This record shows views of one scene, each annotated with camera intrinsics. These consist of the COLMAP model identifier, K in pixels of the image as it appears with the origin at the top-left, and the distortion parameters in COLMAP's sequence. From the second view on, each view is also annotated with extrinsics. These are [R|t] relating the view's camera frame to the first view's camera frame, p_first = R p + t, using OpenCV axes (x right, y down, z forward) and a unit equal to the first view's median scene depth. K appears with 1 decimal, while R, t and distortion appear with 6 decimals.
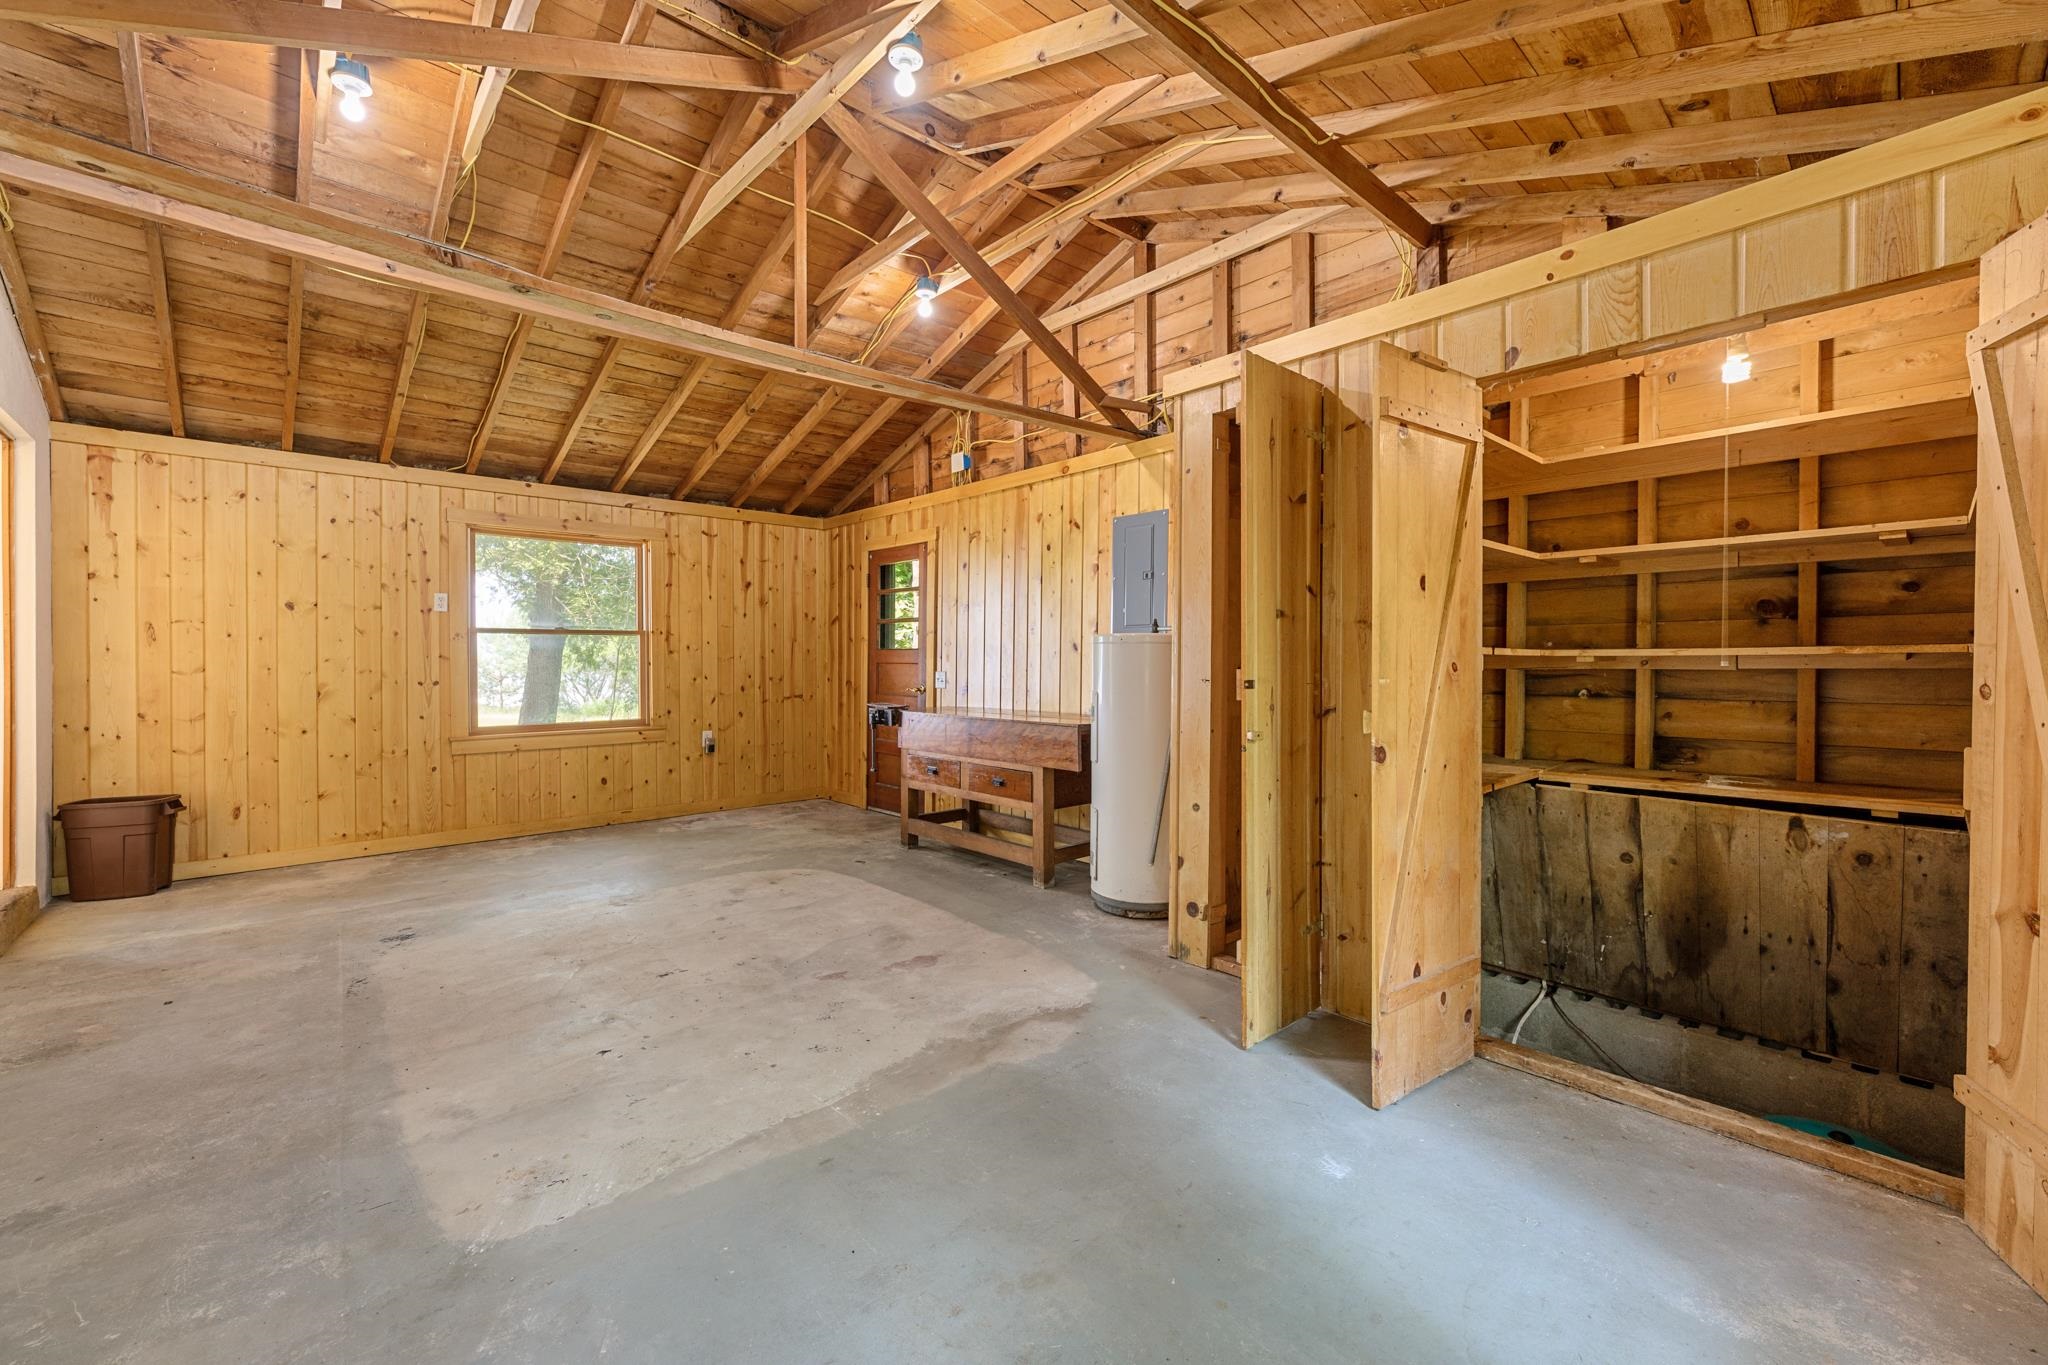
lens RADIAL K [[835.8, 0, 1034.7], [0, 835.8, 669.0], [0, 0, 1]] dist [-0.001841, 0.000137]
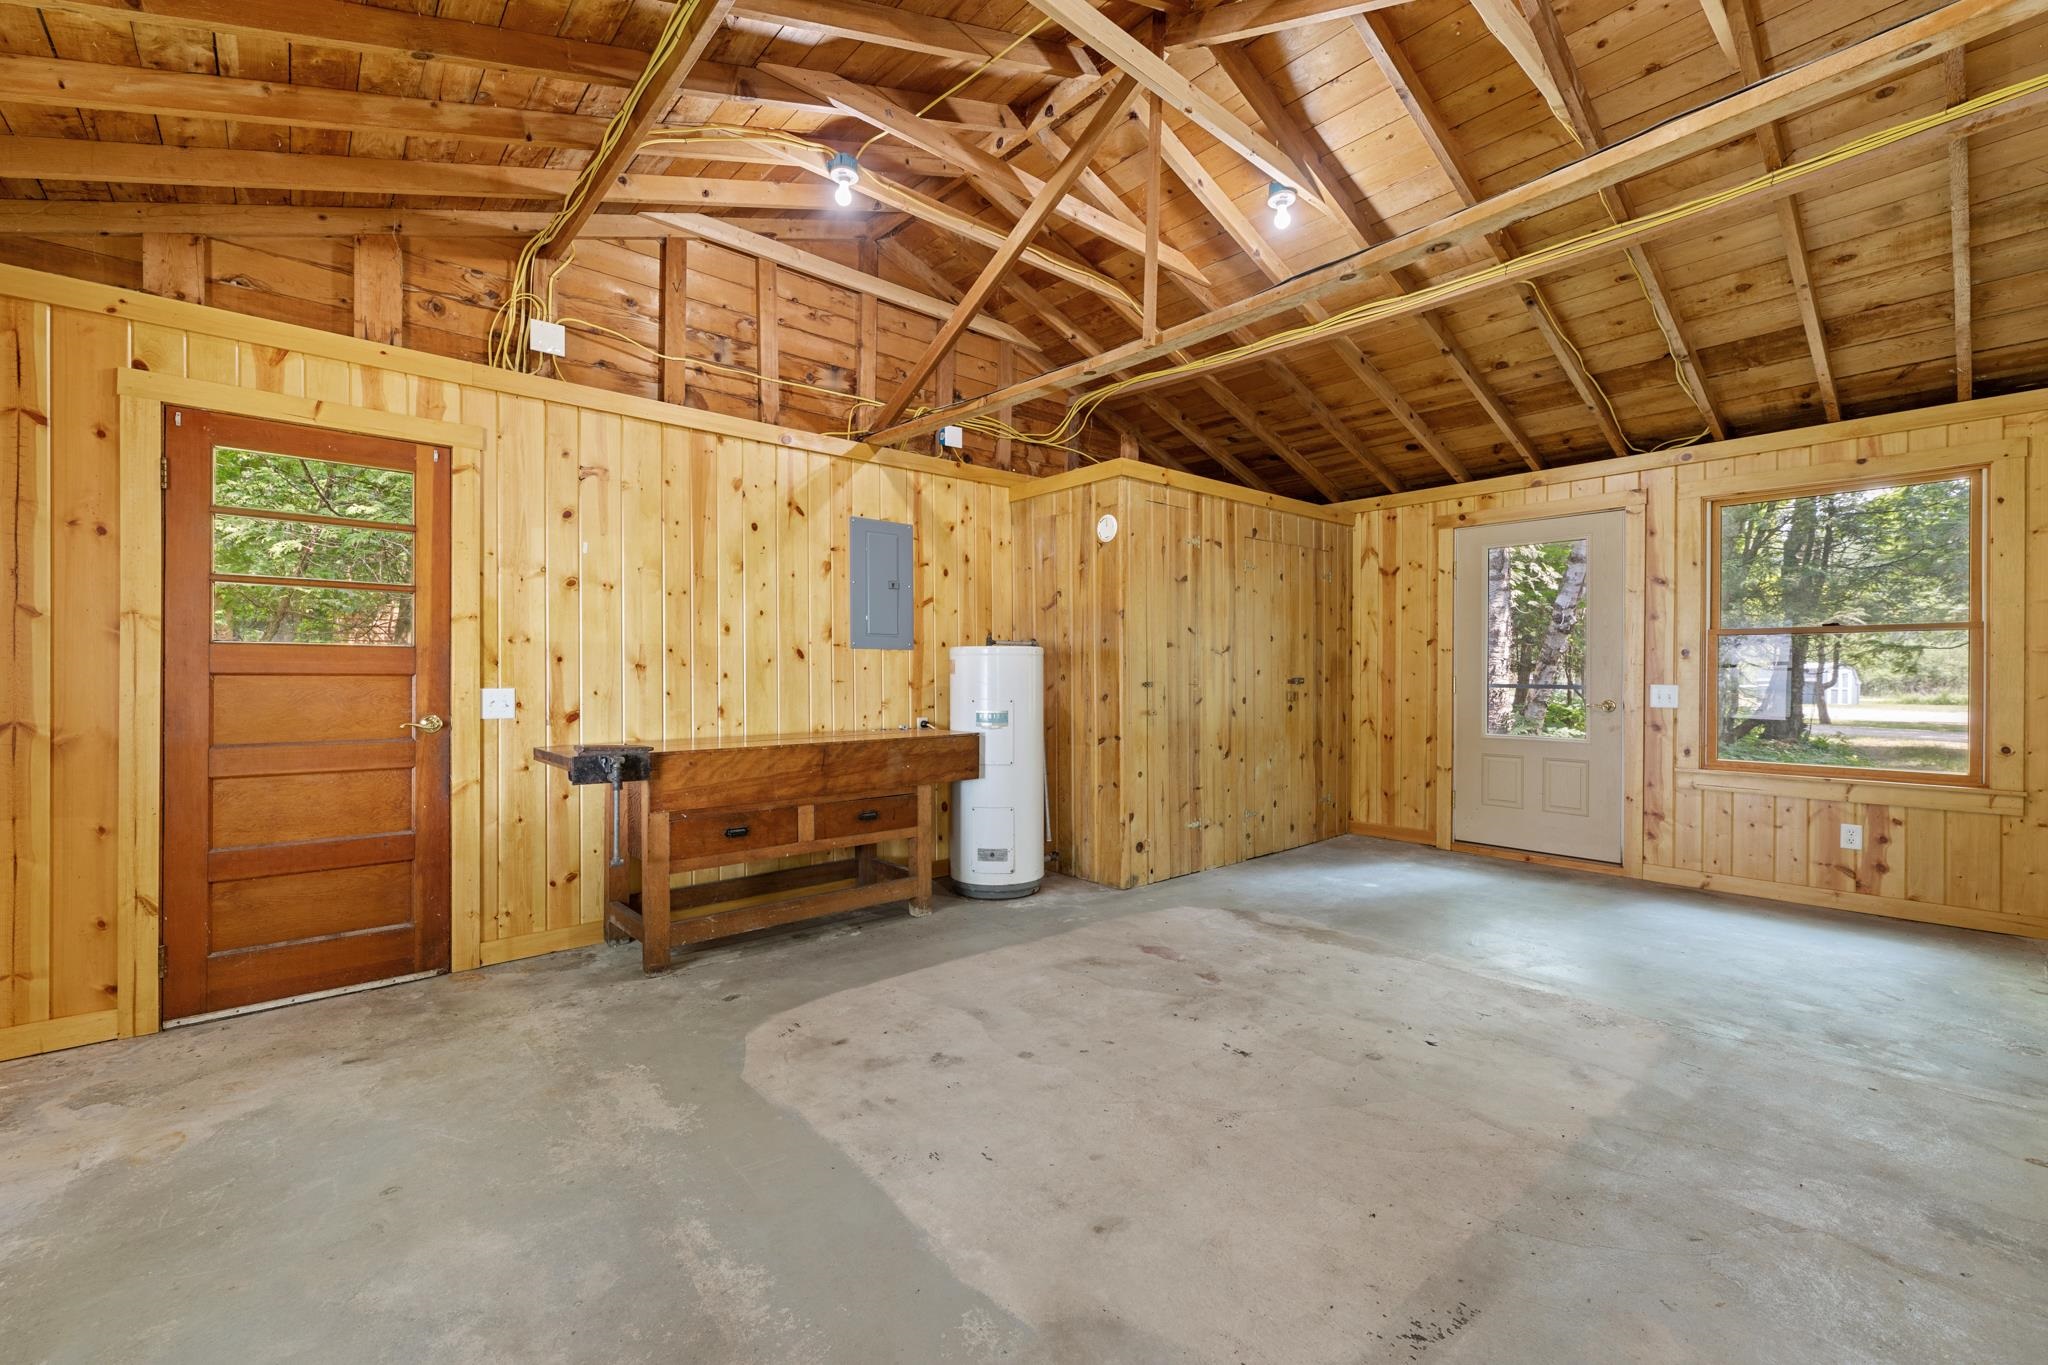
lens RADIAL K [[835.8, 0, 1034.2], [0, 835.8, 678.2], [0, 0, 1]] dist [-0.001841, 0.000137]
pose [[0.020555, -0.007243, 0.999762, -1.213647], [0.008190, 0.999941, 0.007076, -0.009108], [-0.999755, 0.008043, 0.020613, 1.137398]]
